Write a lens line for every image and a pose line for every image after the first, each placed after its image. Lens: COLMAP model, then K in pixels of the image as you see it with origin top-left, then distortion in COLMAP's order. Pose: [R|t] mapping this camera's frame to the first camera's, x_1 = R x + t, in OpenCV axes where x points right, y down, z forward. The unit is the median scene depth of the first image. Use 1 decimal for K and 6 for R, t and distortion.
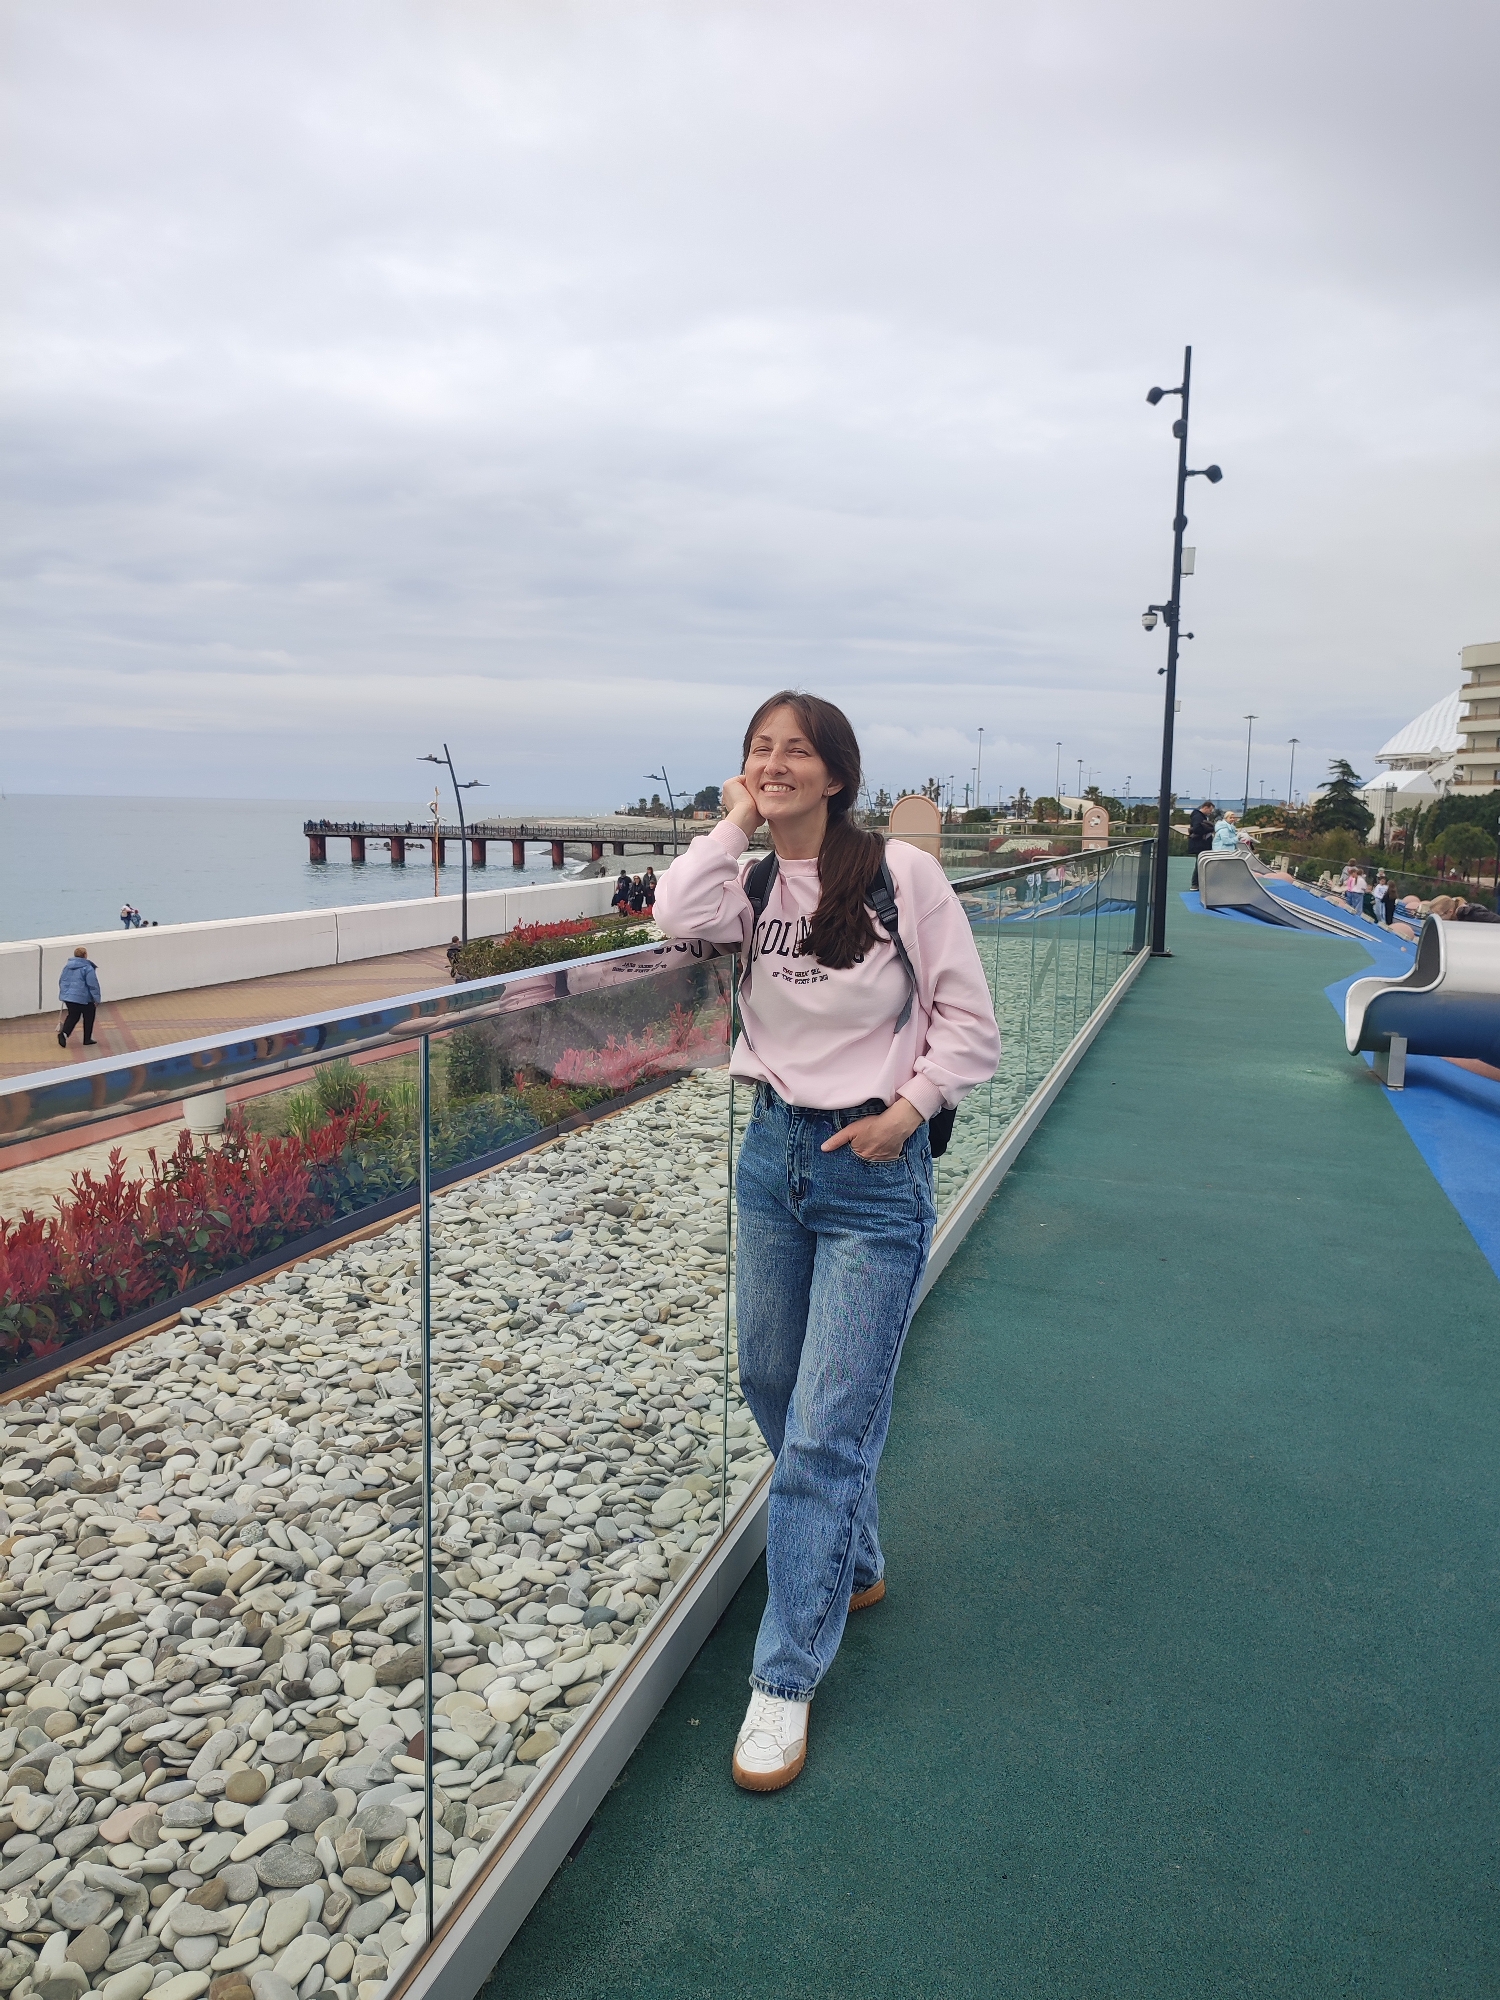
lens RADIAL K [[1395.8, 0, 750.0], [0, 1395.8, 1000.0], [0, 0, 1]] dist [0.014083, -0.028435]
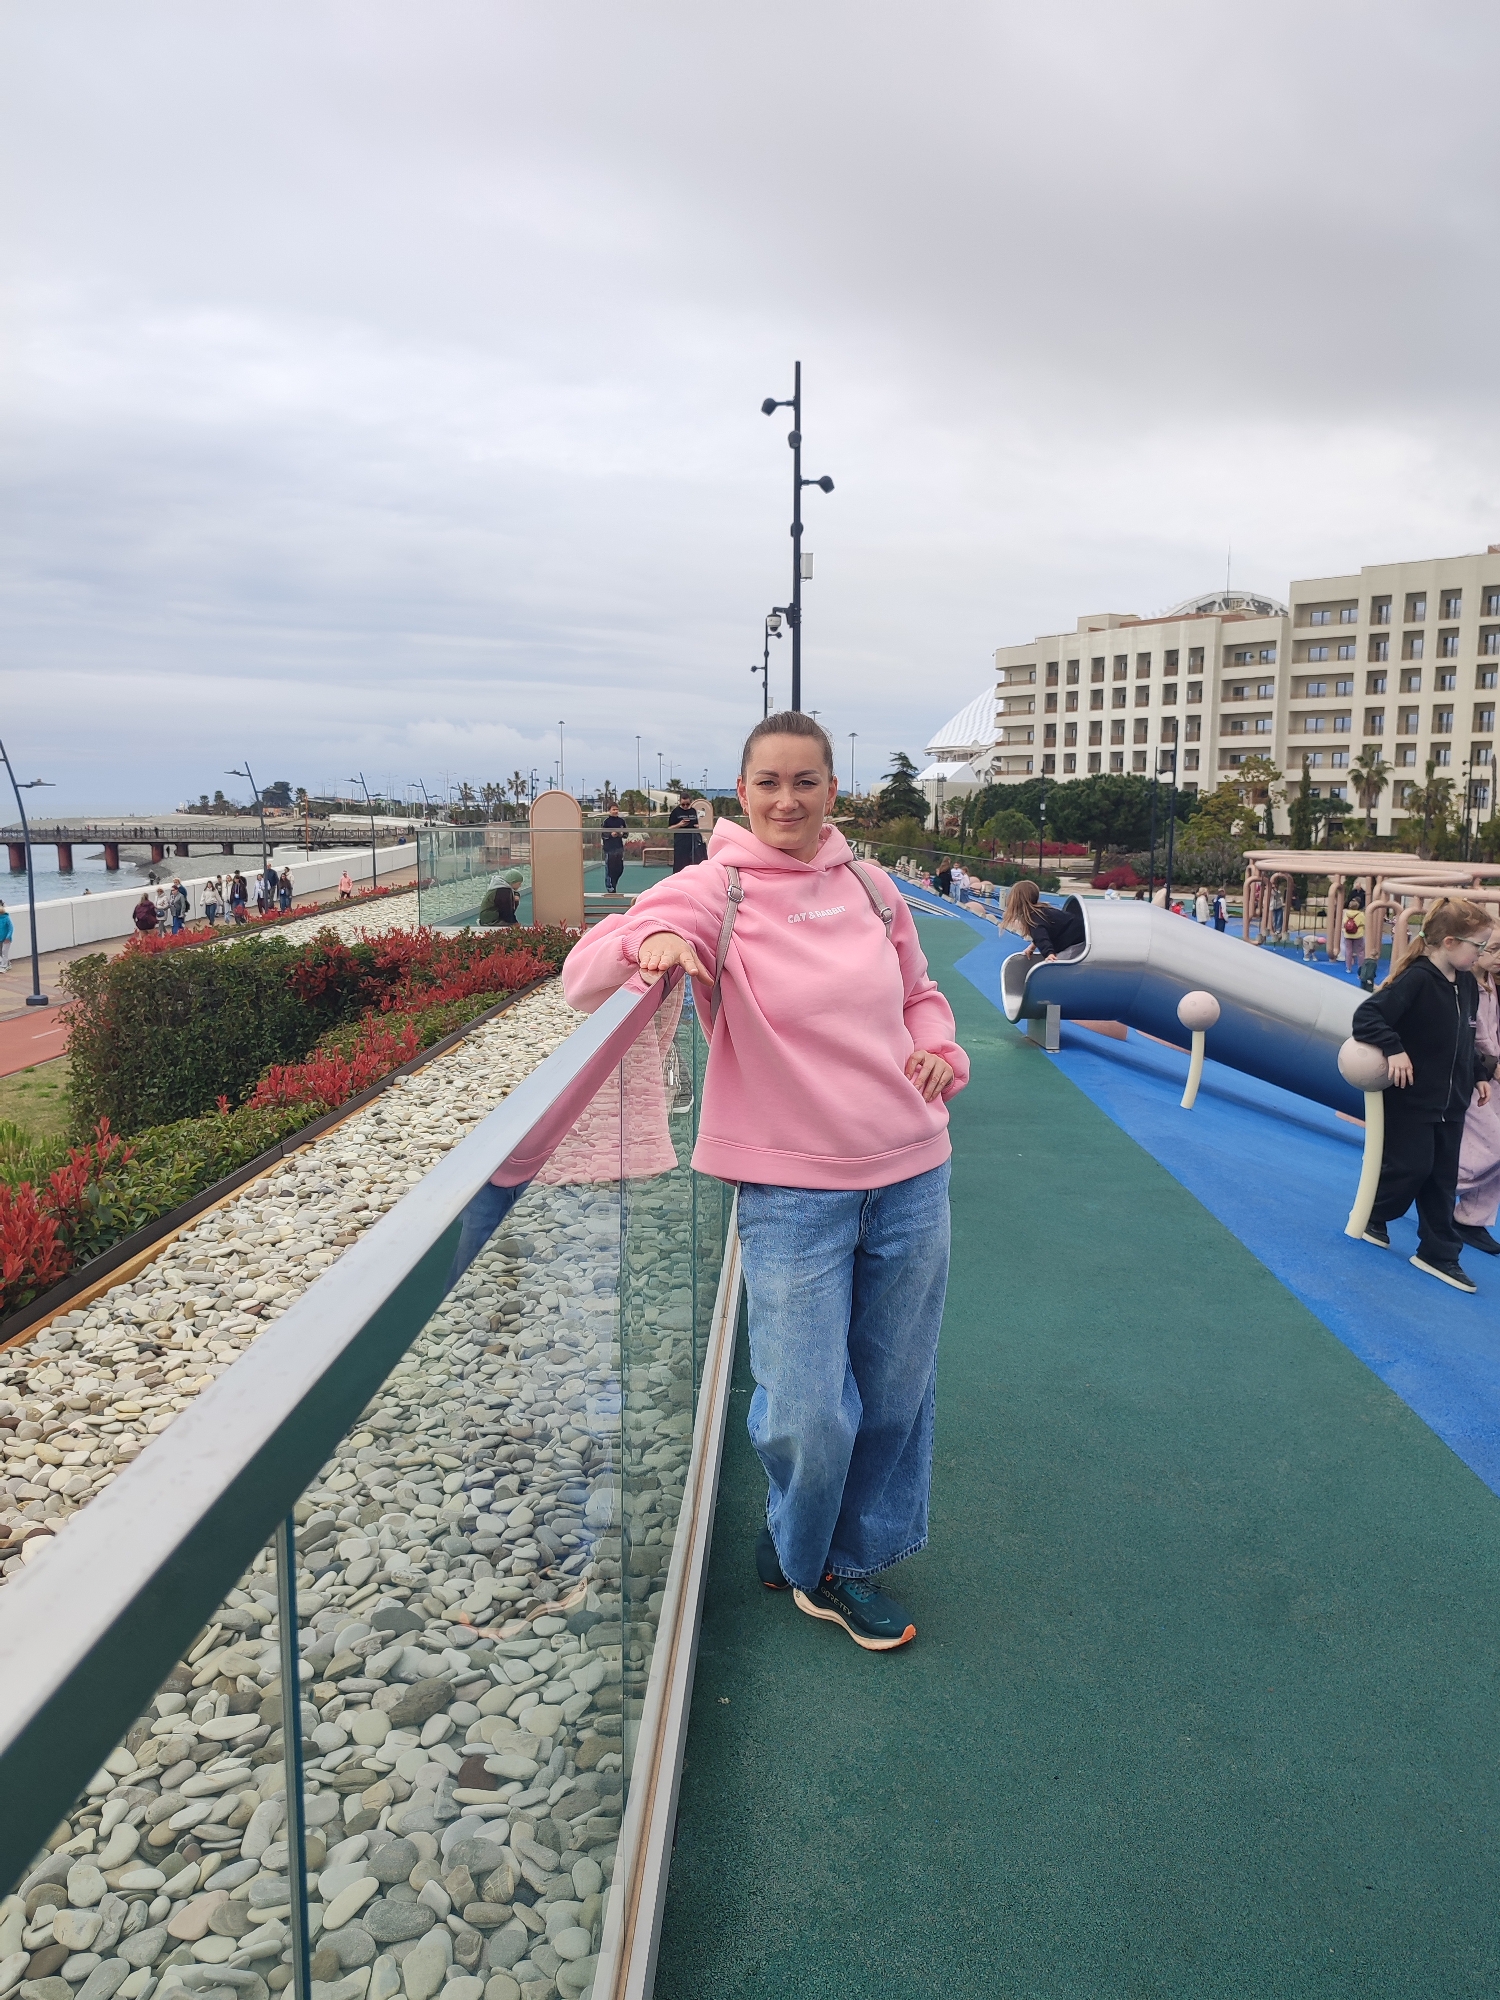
lens RADIAL K [[1395.8, 0, 750.0], [0, 1395.8, 1000.0], [0, 0, 1]] dist [0.014083, -0.028435]
pose [[0.959471, -0.053087, 0.276762, -0.193164], [0.052013, 0.998583, 0.011224, -0.006500], [-0.276966, 0.003626, 0.960873, 0.002683]]
